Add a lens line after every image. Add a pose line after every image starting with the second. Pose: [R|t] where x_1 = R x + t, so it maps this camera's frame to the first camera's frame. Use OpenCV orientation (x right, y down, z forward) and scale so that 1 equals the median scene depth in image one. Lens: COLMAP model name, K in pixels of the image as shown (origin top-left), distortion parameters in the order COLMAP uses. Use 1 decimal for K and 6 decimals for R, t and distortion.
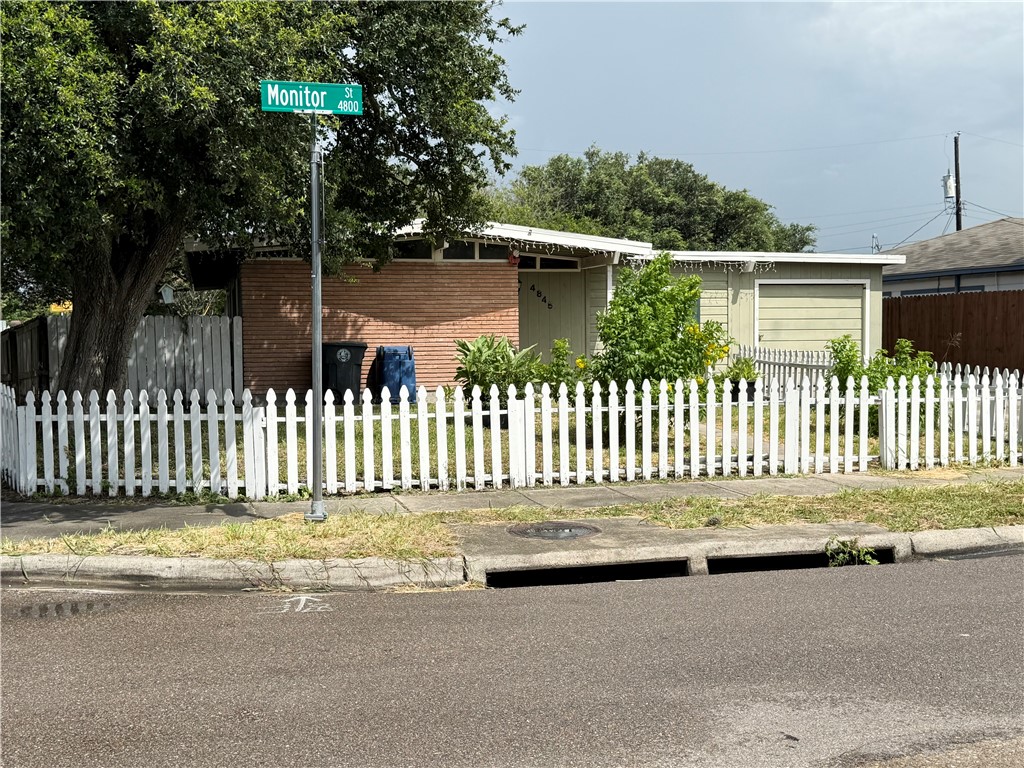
lens RADIAL K [[1135.2, 0, 511.9], [0, 1135.2, 384.7], [0, 0, 1]] dist [0.104171, 0.000000]
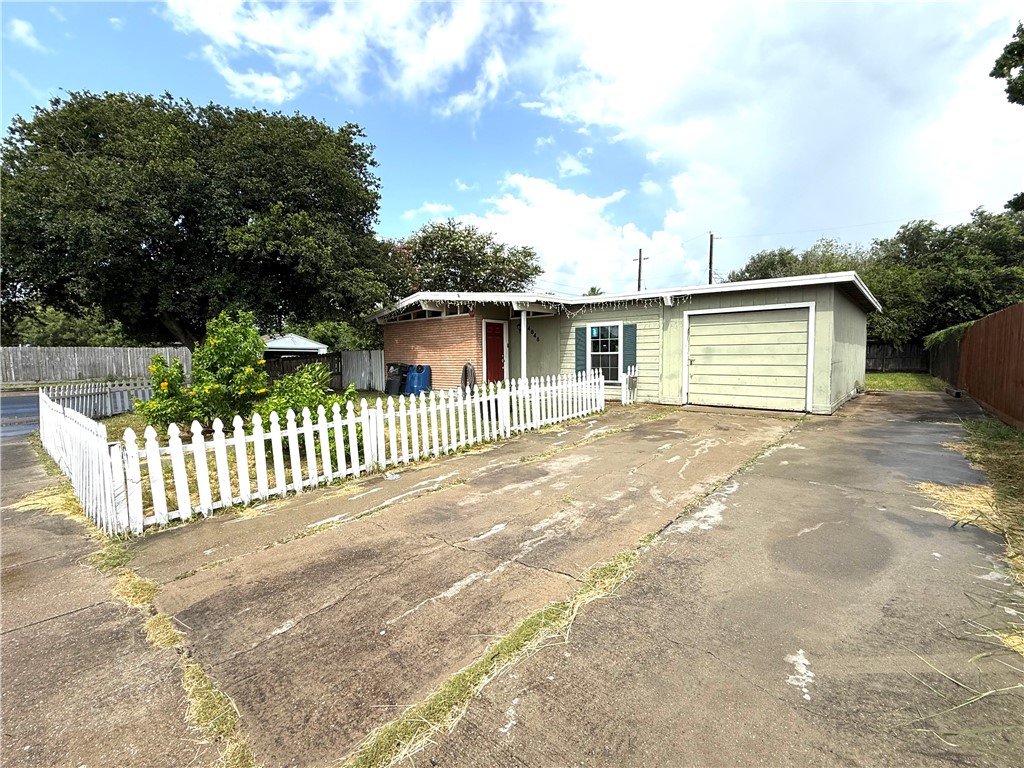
lens RADIAL K [[462.9, 0, 510.6], [0, 462.9, 378.0], [0, 0, 1]] dist [-0.000907, -0.000691]
pose [[0.540218, 0.043452, -0.840403, 0.587953], [-0.029426, 0.999031, 0.032738, -0.040179], [0.841011, 0.007044, 0.540973, 0.688156]]
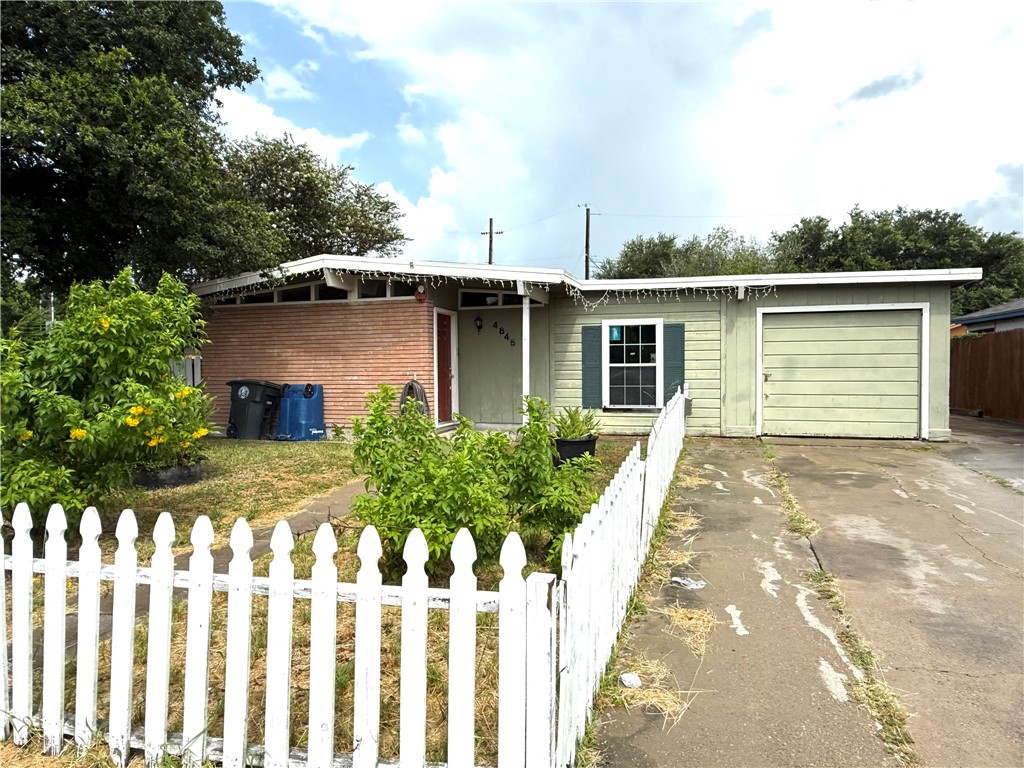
lens RADIAL K [[682.2, 0, 512.8], [0, 682.2, 390.4], [0, 0, 1]] dist [-0.003981, -0.000700]
pose [[0.844594, 0.020342, -0.535021, 0.378670], [-0.023838, 0.999716, 0.000379, -0.031435], [0.534877, 0.012434, 0.844839, 0.550859]]
